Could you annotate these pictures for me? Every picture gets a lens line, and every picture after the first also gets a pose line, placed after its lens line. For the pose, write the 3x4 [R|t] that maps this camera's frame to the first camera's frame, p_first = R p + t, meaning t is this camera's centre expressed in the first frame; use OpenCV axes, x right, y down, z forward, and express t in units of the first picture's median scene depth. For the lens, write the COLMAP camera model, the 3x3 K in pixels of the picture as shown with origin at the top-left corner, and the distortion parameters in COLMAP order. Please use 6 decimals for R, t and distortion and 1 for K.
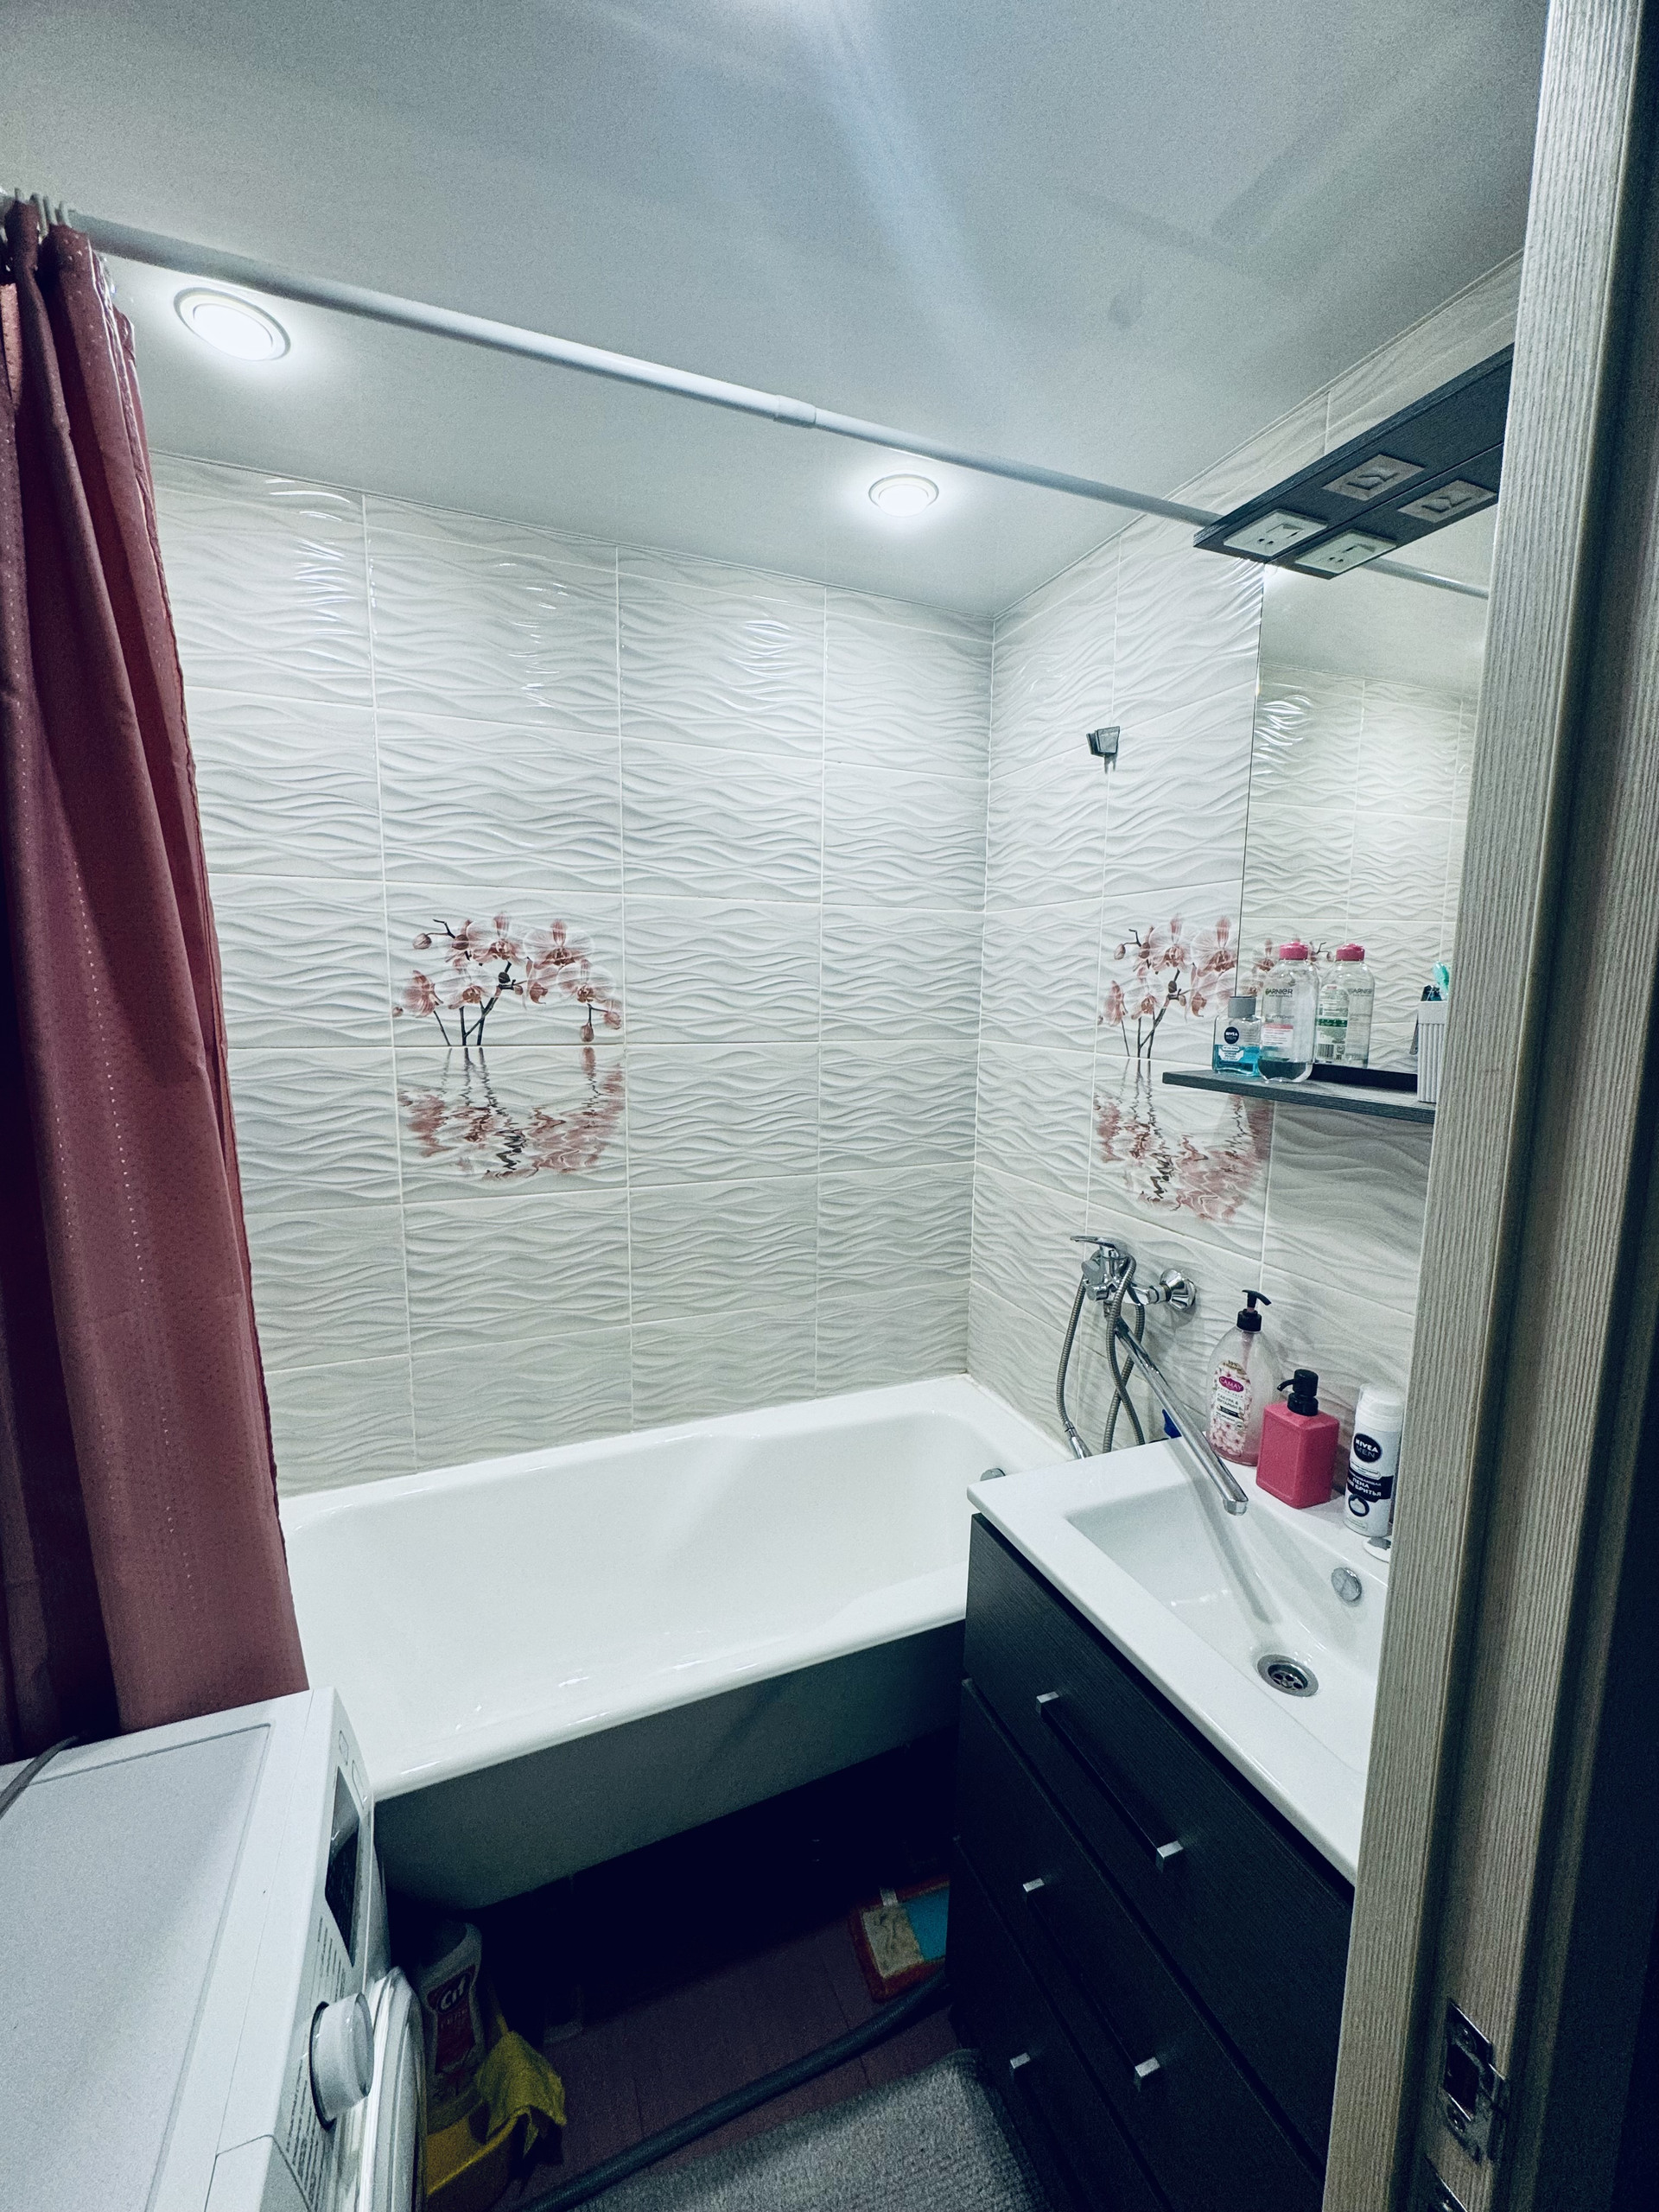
lens RADIAL K [[880.9, 0, 831.8], [0, 880.9, 1105.4], [0, 0, 1]] dist [-0.003063, 0.000724]
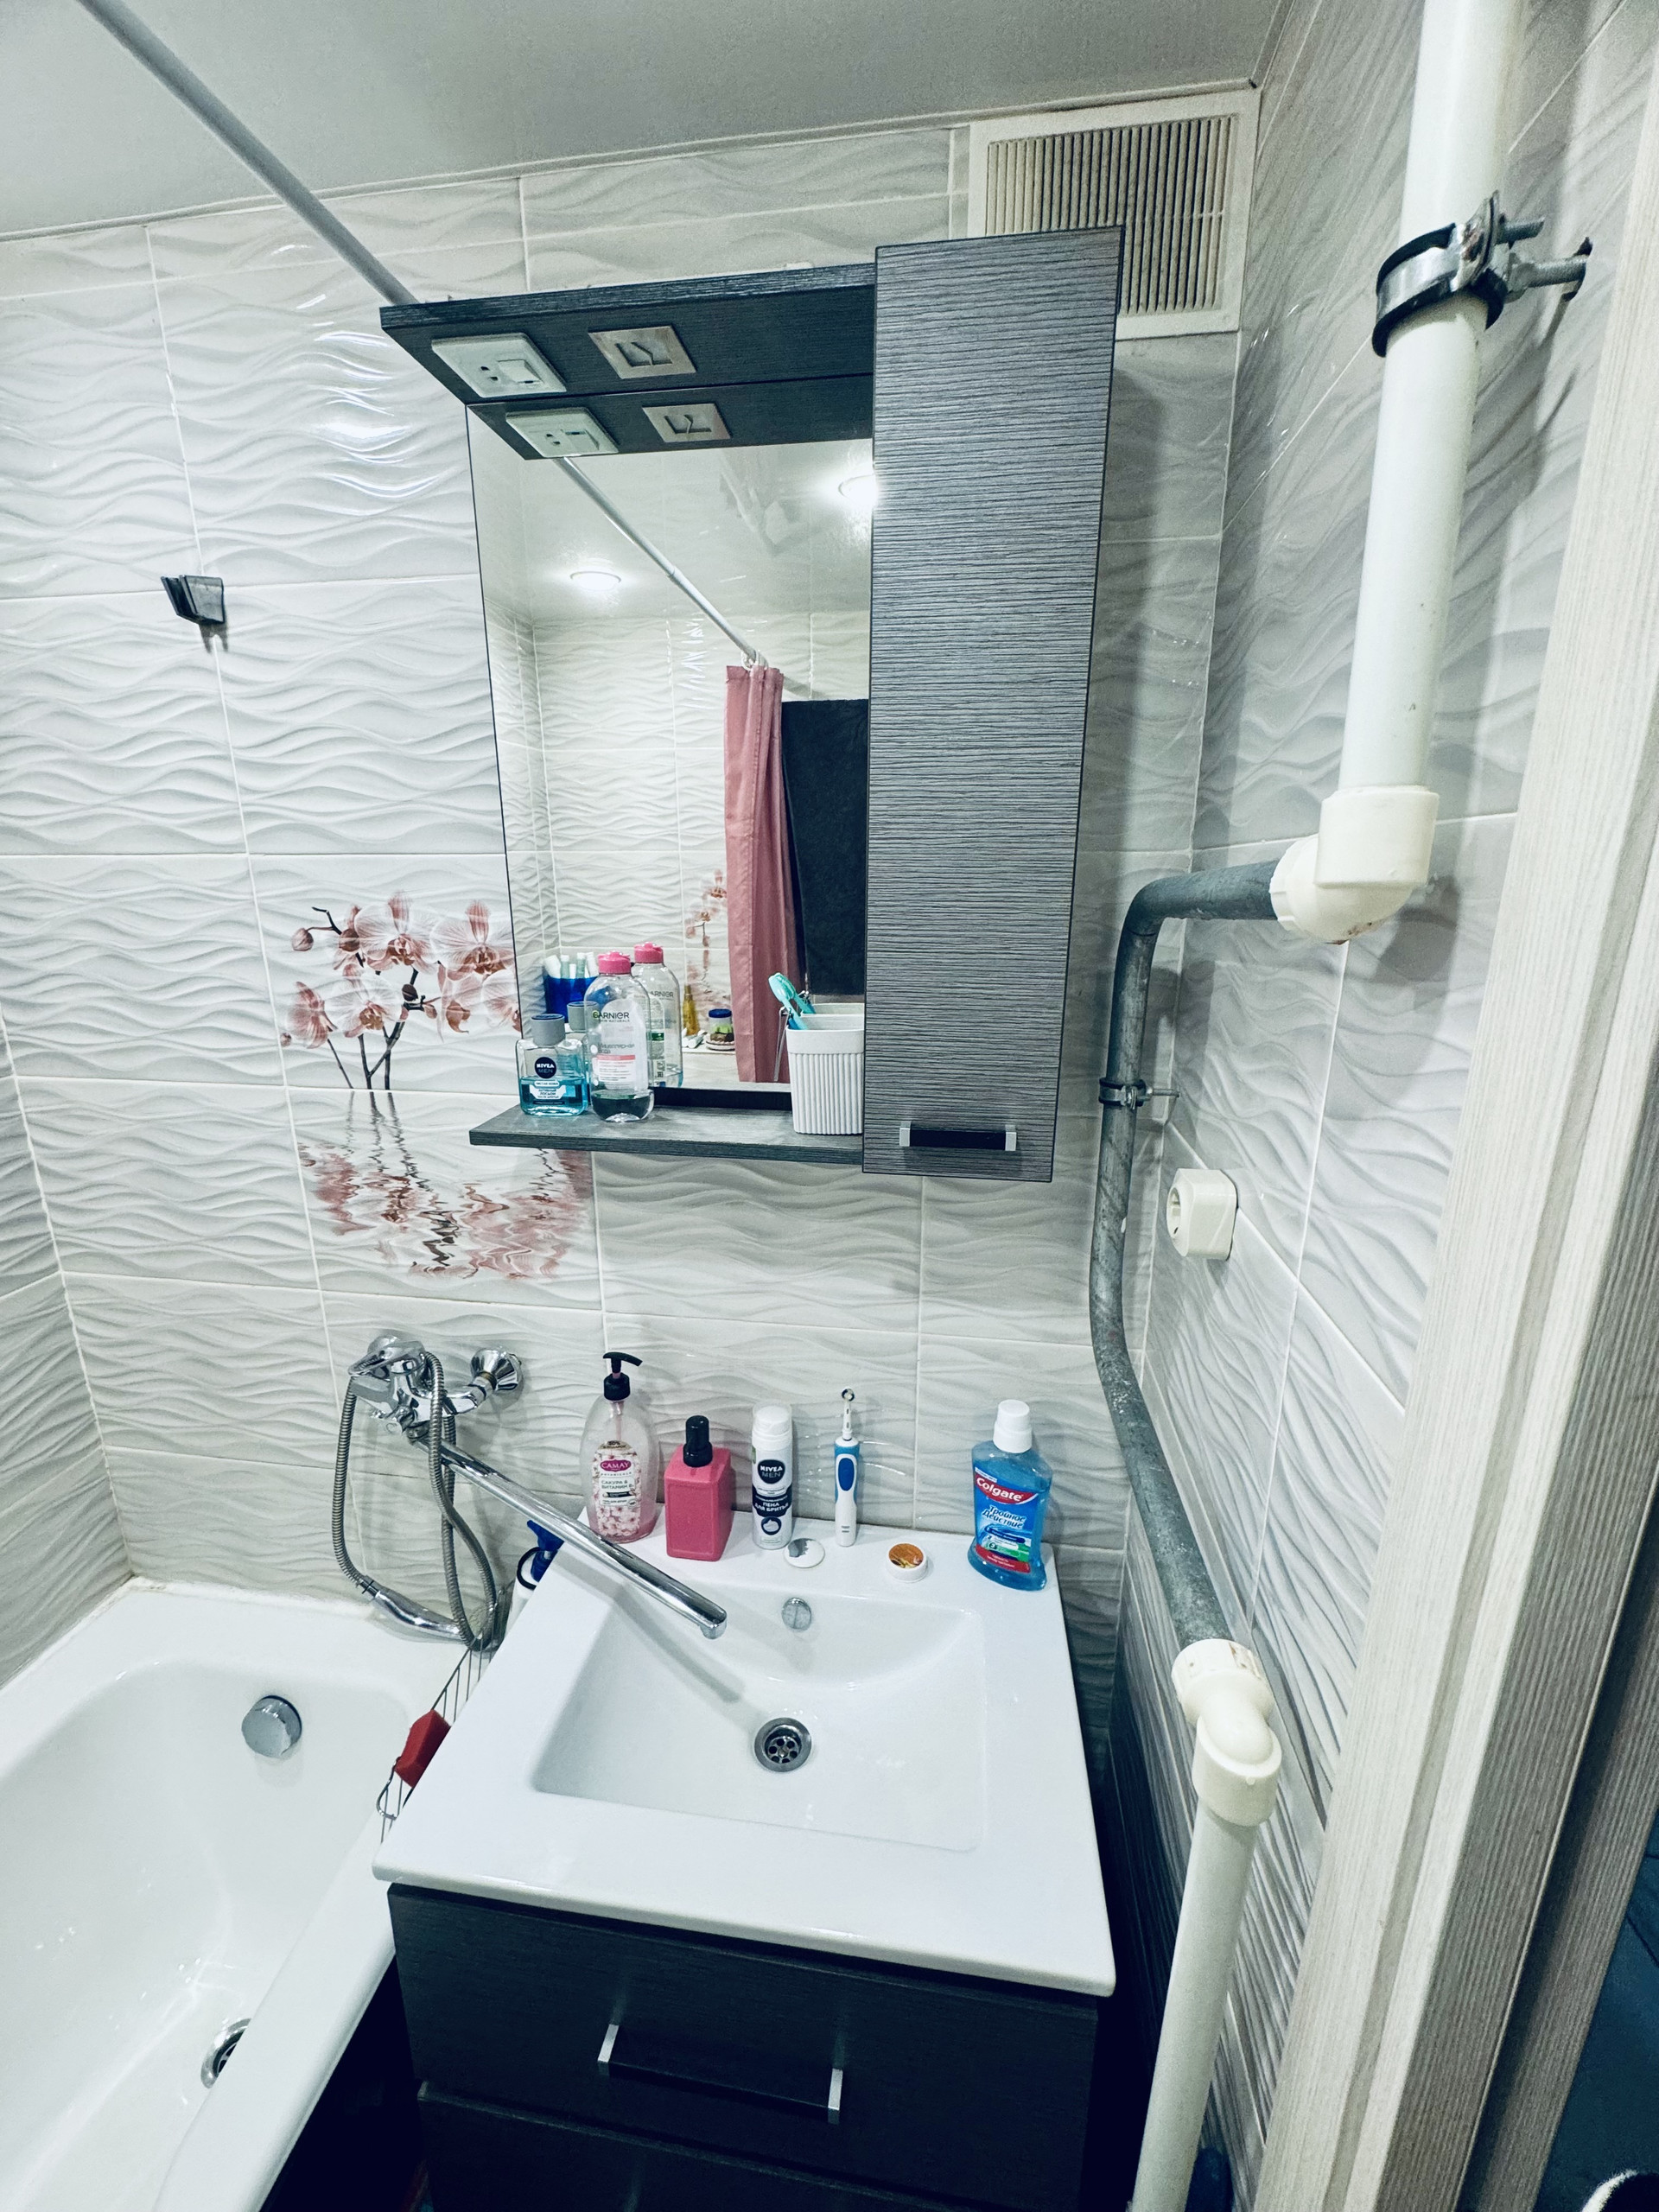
lens RADIAL K [[880.9, 0, 831.8], [0, 880.9, 1105.4], [0, 0, 1]] dist [-0.003063, 0.000724]
pose [[0.511058, -0.230203, 0.828146, -0.060285], [0.121636, 0.973142, 0.195446, -0.146835], [-0.850896, 0.000848, 0.525333, 0.327337]]
